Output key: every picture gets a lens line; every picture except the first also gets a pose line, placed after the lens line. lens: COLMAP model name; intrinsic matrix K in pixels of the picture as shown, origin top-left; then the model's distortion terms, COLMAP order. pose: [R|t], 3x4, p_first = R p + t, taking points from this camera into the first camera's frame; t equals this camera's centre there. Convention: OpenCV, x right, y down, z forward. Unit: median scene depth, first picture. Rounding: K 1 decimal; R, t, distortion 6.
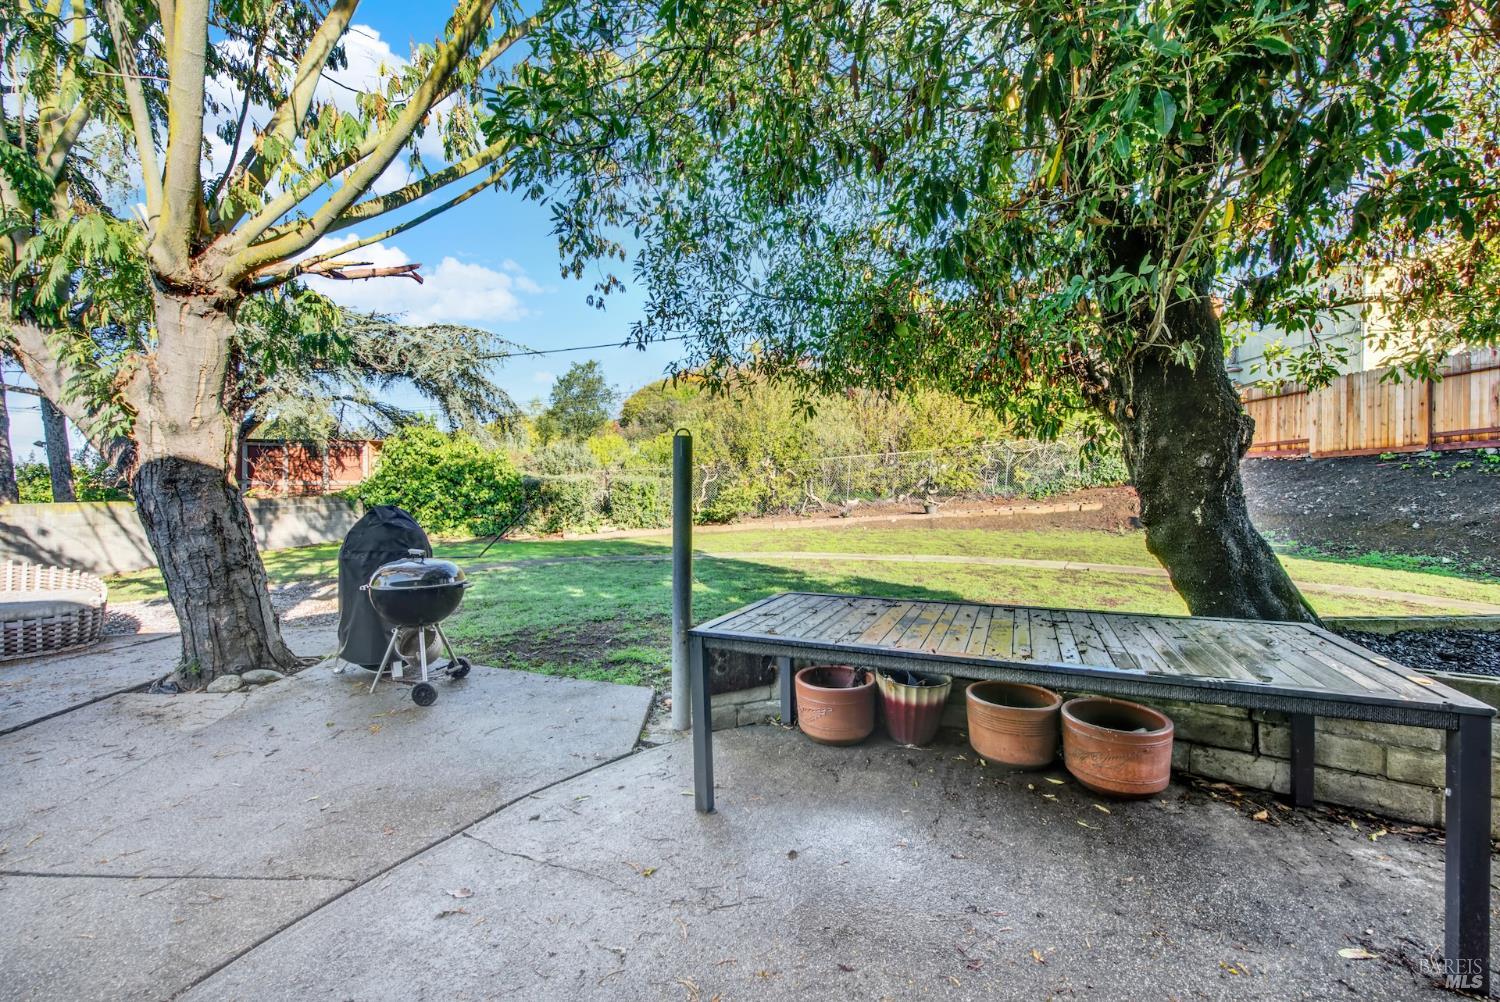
lens RADIAL K [[614.9, 0, 743.3], [0, 614.9, 497.7], [0, 0, 1]] dist [0.000624, -0.000421]
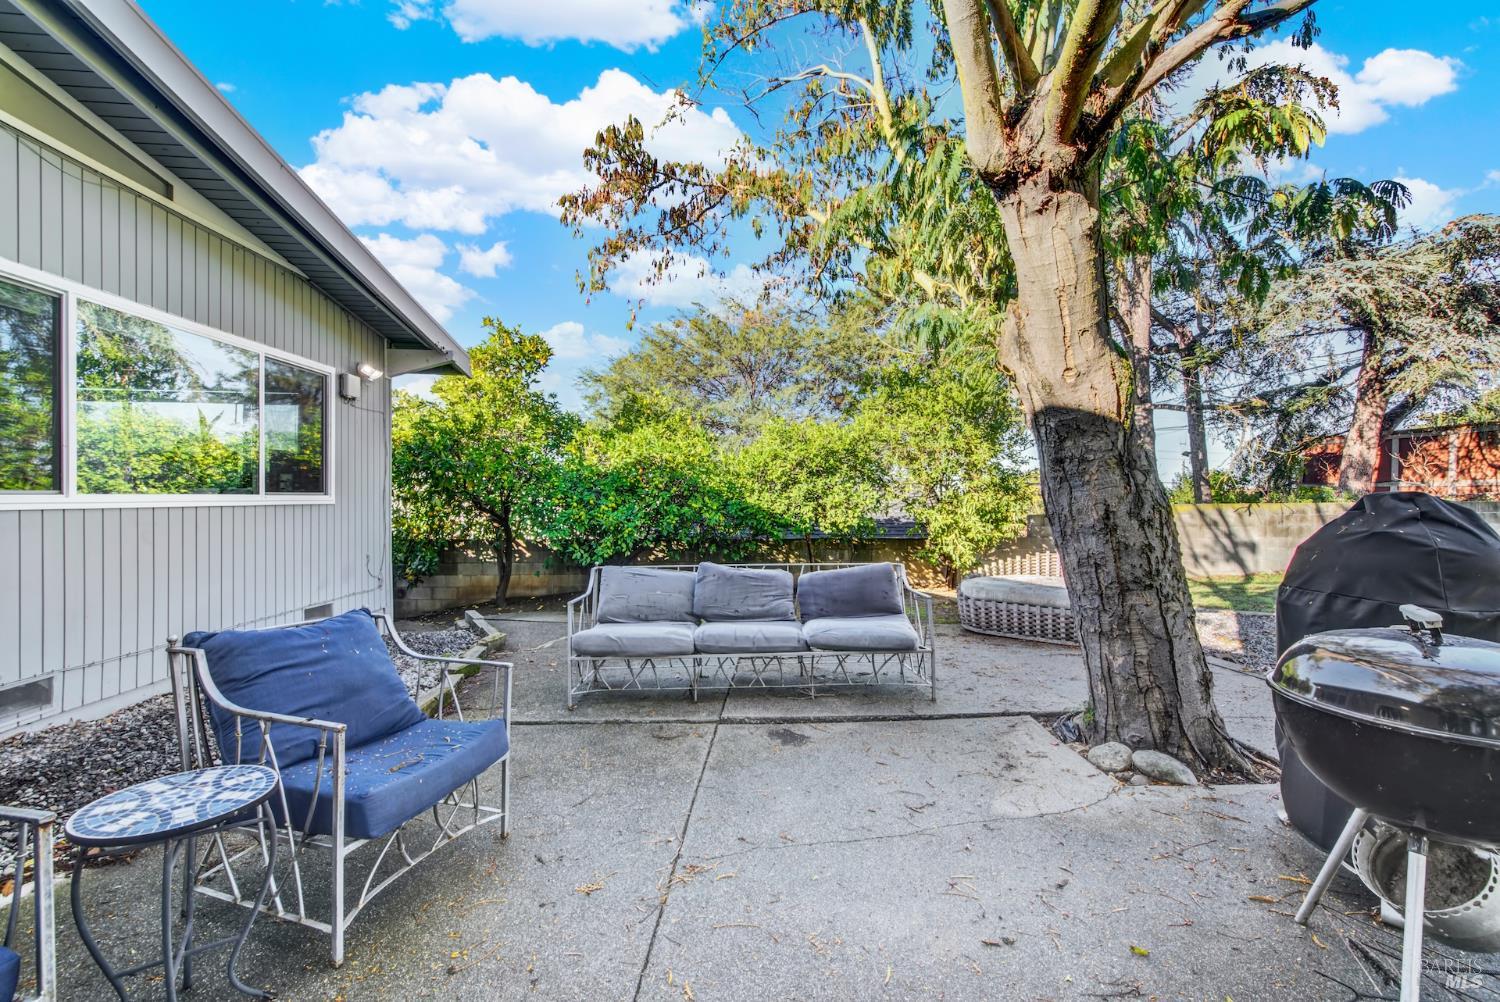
lens RADIAL K [[614.9, 0, 745.0], [0, 614.9, 503.3], [0, 0, 1]] dist [0.000624, -0.000421]
pose [[0.044883, 0.008644, -0.998955, -0.179998], [-0.011752, 0.999898, 0.008125, 0.022547], [0.998923, 0.011375, 0.044980, 0.550683]]
